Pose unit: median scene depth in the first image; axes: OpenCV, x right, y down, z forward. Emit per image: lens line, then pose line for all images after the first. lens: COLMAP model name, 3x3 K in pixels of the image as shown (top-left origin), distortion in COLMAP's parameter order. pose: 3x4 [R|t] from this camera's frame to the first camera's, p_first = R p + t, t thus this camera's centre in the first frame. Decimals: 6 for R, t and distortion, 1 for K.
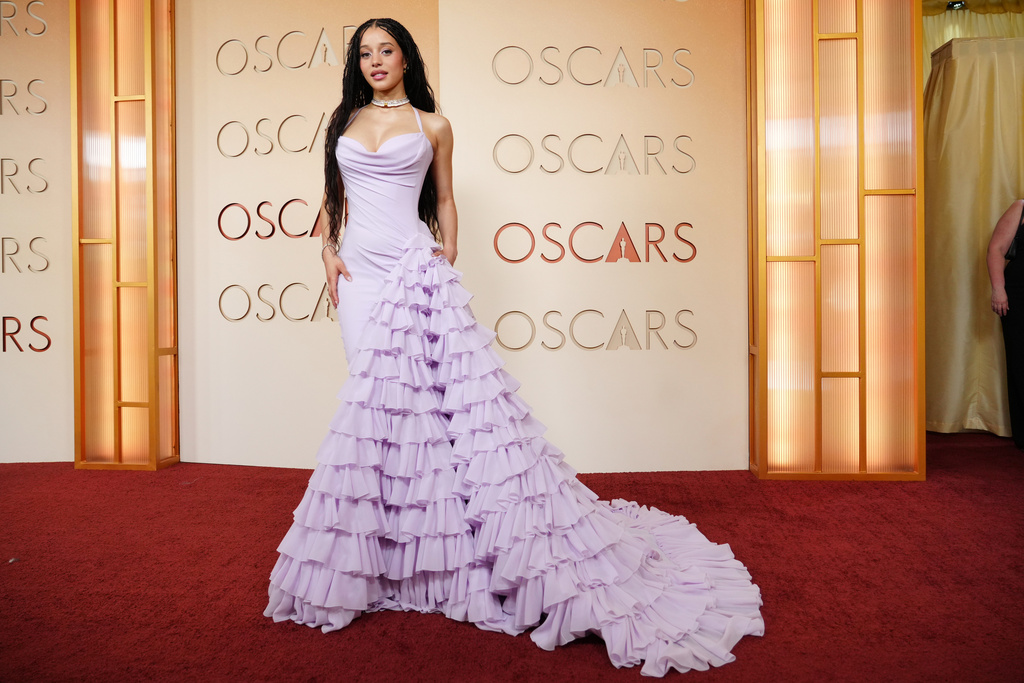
lens RADIAL K [[785.1, 0, 519.6], [0, 785.1, 321.9], [0, 0, 1]] dist [-0.038335, -0.027125]
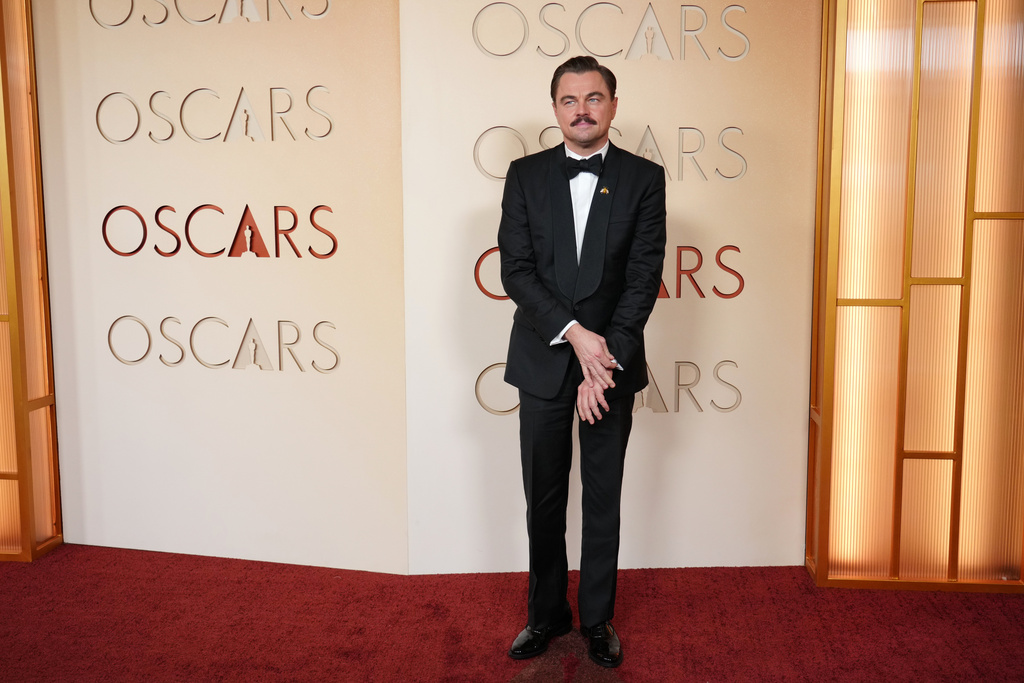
lens RADIAL K [[1046.6, 0, 515.3], [0, 1046.6, 329.7], [0, 0, 1]] dist [0.012329, 0.000000]
pose [[0.999961, 0.004584, 0.007561, -0.001629], [-0.005428, 0.993264, 0.115745, -0.160172], [-0.006980, -0.115781, 0.993250, -0.003976]]
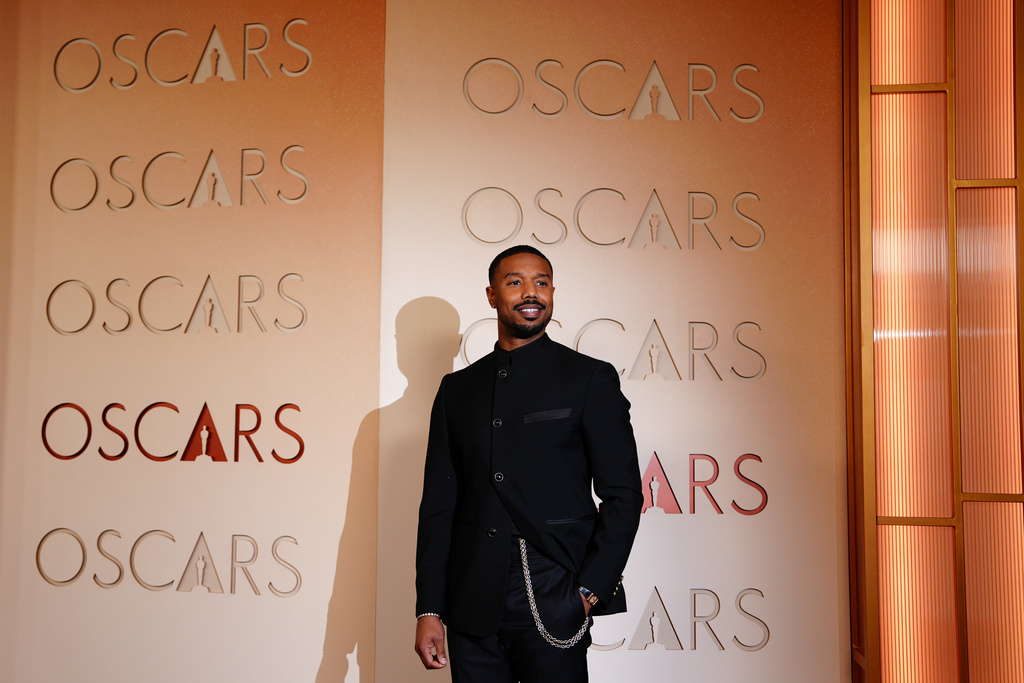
lens RADIAL K [[1182.5, 0, 479.9], [0, 1182.5, 352.0], [0, 0, 1]] dist [0.041324, 0.000000]
pose [[0.999728, 0.016887, -0.016105, -0.001217], [-0.018255, 0.995865, -0.088998, -0.118247], [0.014535, 0.089267, 0.995902, -0.003223]]
